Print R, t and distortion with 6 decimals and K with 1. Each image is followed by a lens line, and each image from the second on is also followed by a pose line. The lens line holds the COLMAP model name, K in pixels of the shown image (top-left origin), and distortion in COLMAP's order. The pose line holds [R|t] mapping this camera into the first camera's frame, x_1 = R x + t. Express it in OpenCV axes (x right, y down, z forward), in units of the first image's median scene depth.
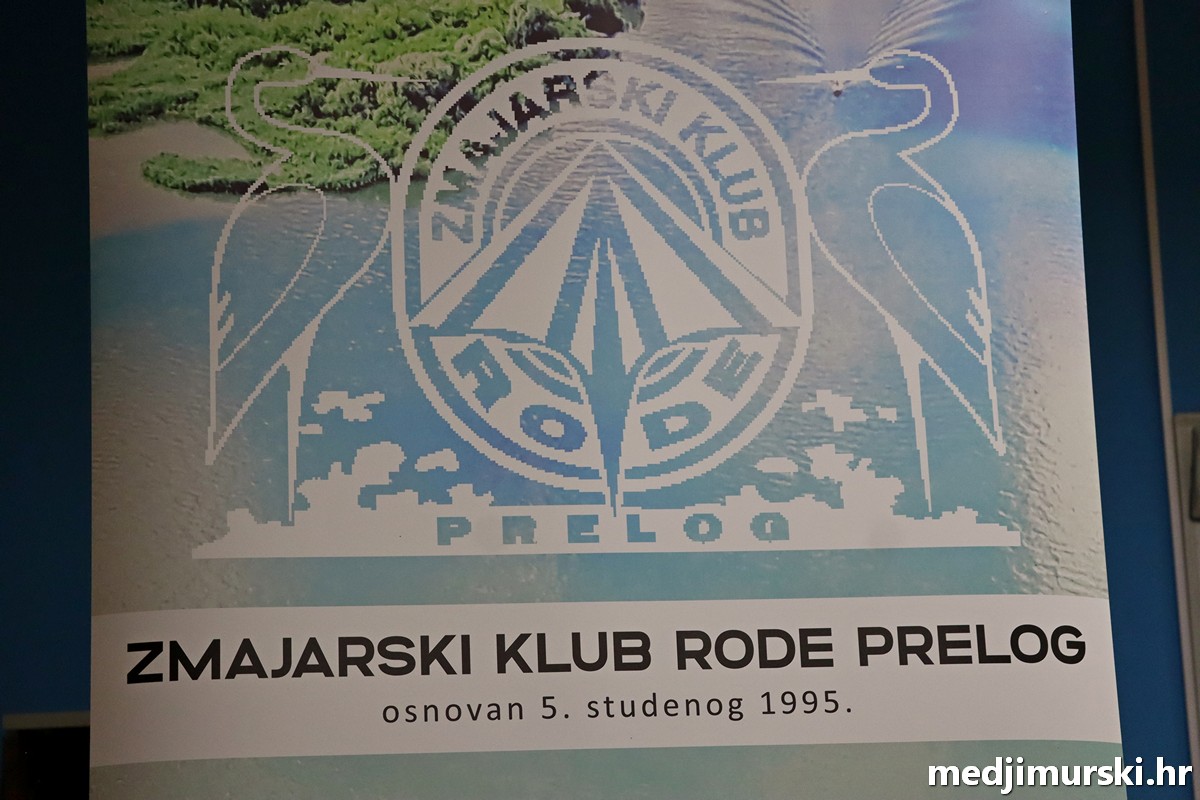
lens RADIAL K [[3010.4, 0, 600.0], [0, 3010.4, 400.0], [0, 0, 1]] dist [0.310654, 1.156524]
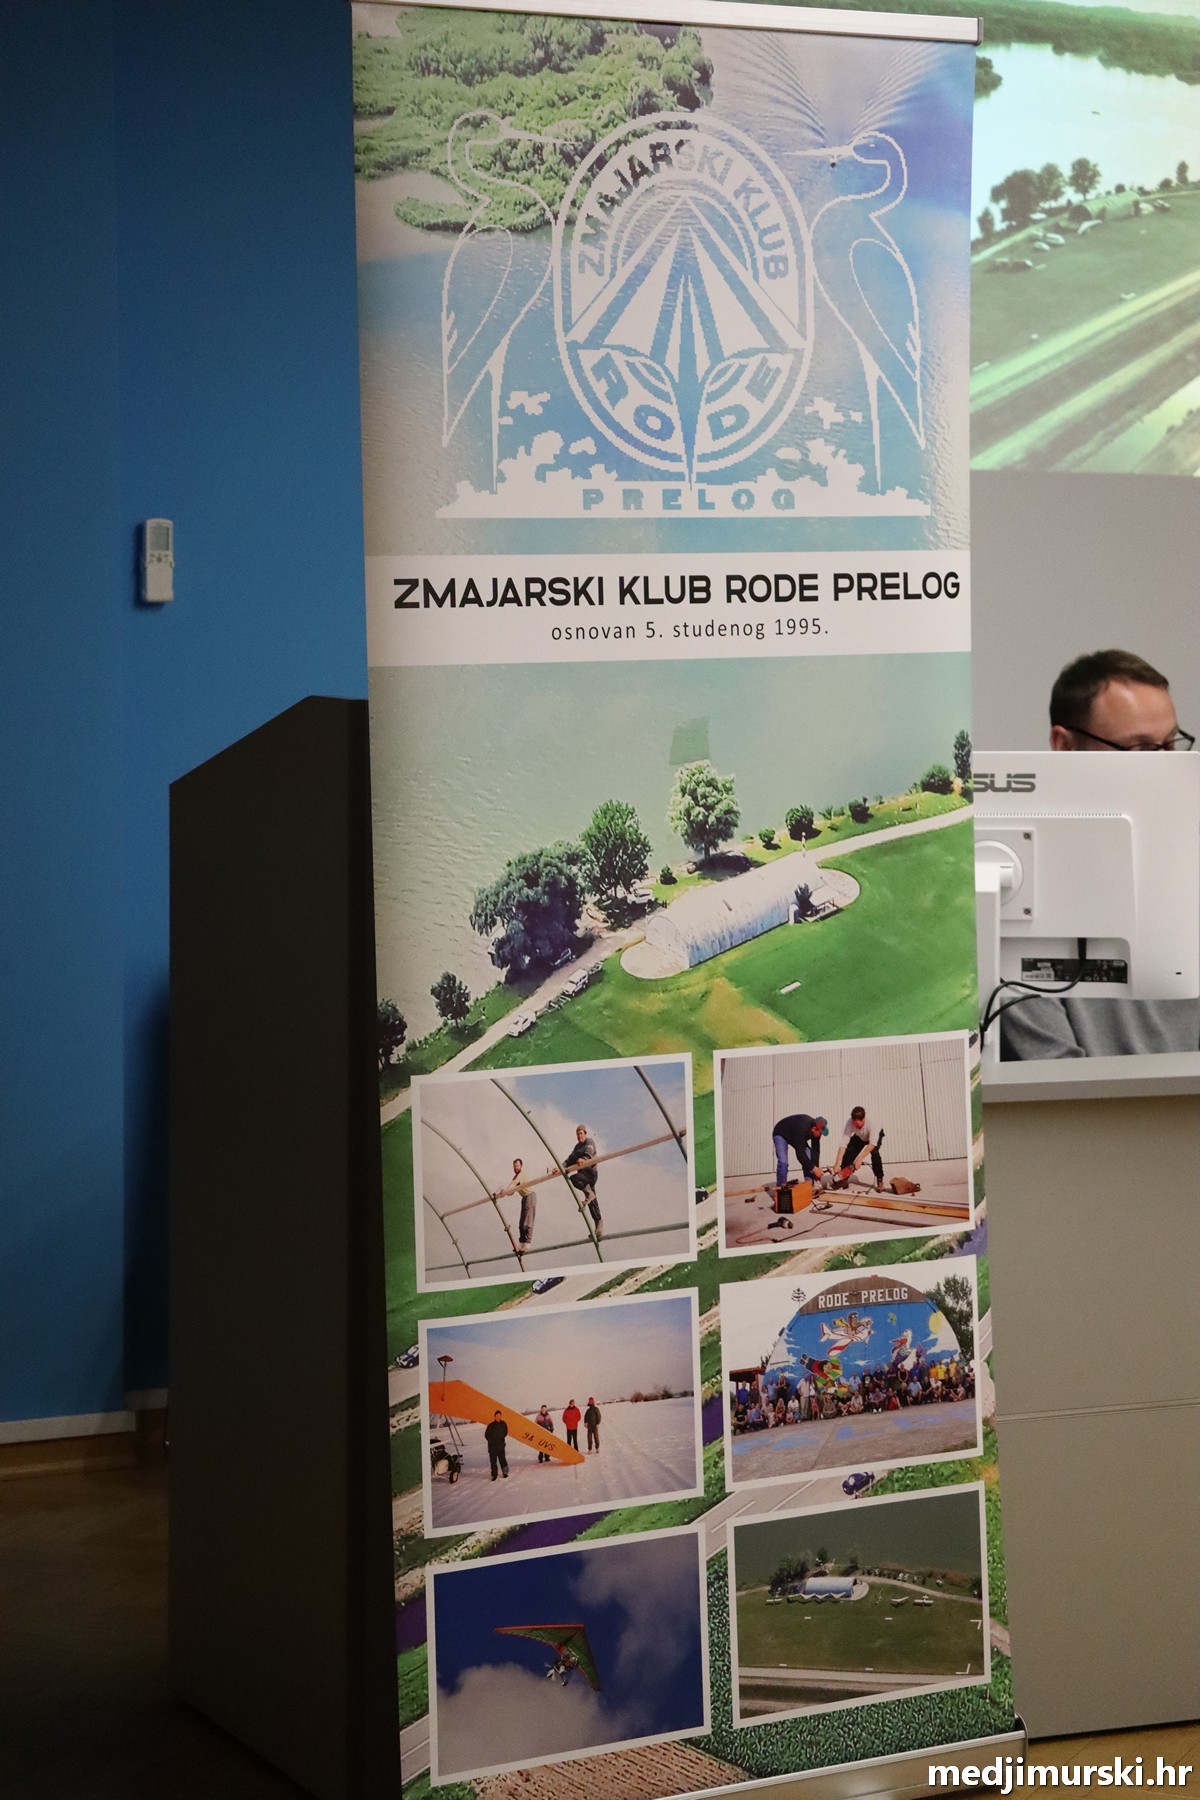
lens RADIAL K [[4515.7, 0, 600.0], [0, 4515.7, 900.0], [0, 0, 1]] dist [0.310654, 1.156524]
pose [[0.892175, -0.006776, 0.451639, -0.955973], [-0.121672, 0.959323, 0.254745, -0.300050], [-0.434994, -0.282228, 0.855060, -0.794528]]
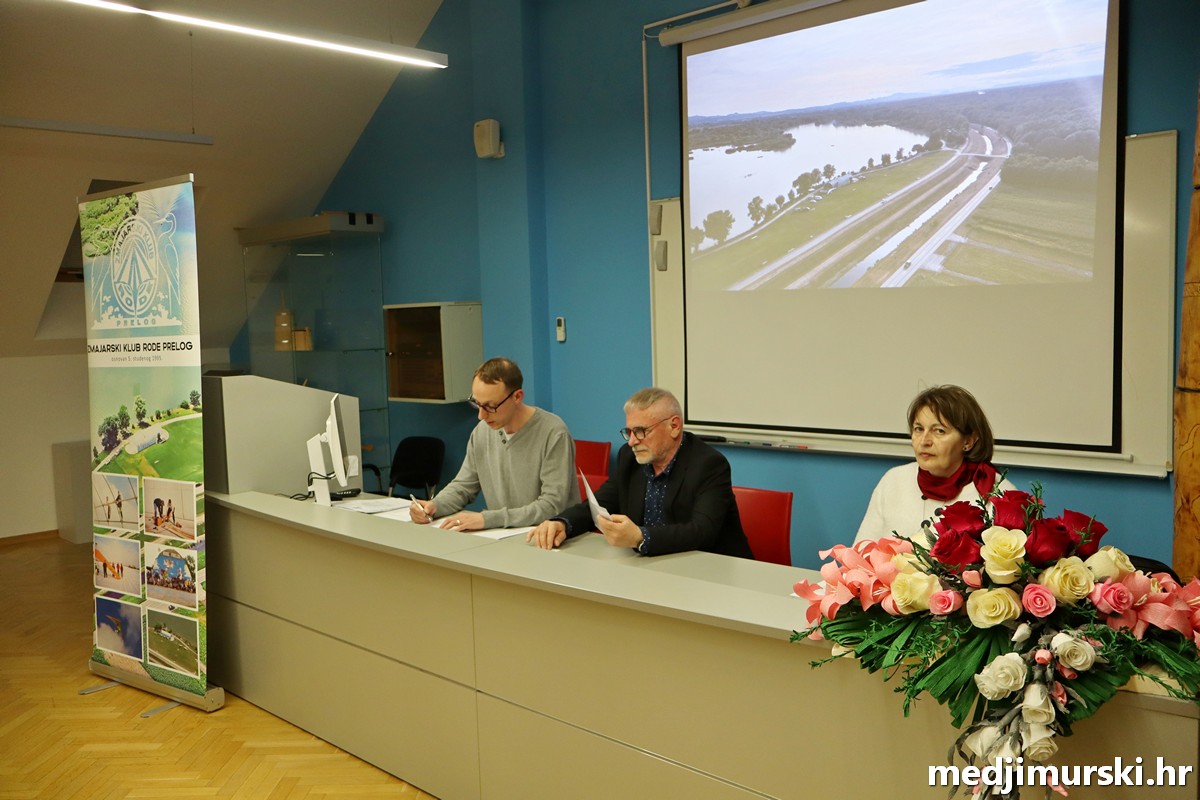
lens RADIAL K [[1007.8, 0, 600.0], [0, 1007.8, 400.0], [0, 0, 1]] dist [-0.002605, -0.001137]
pose [[0.739062, 0.058149, -0.671123, 1.664795], [0.150068, 0.957019, 0.248180, -0.130026], [0.656709, -0.284135, 0.698571, 0.303544]]
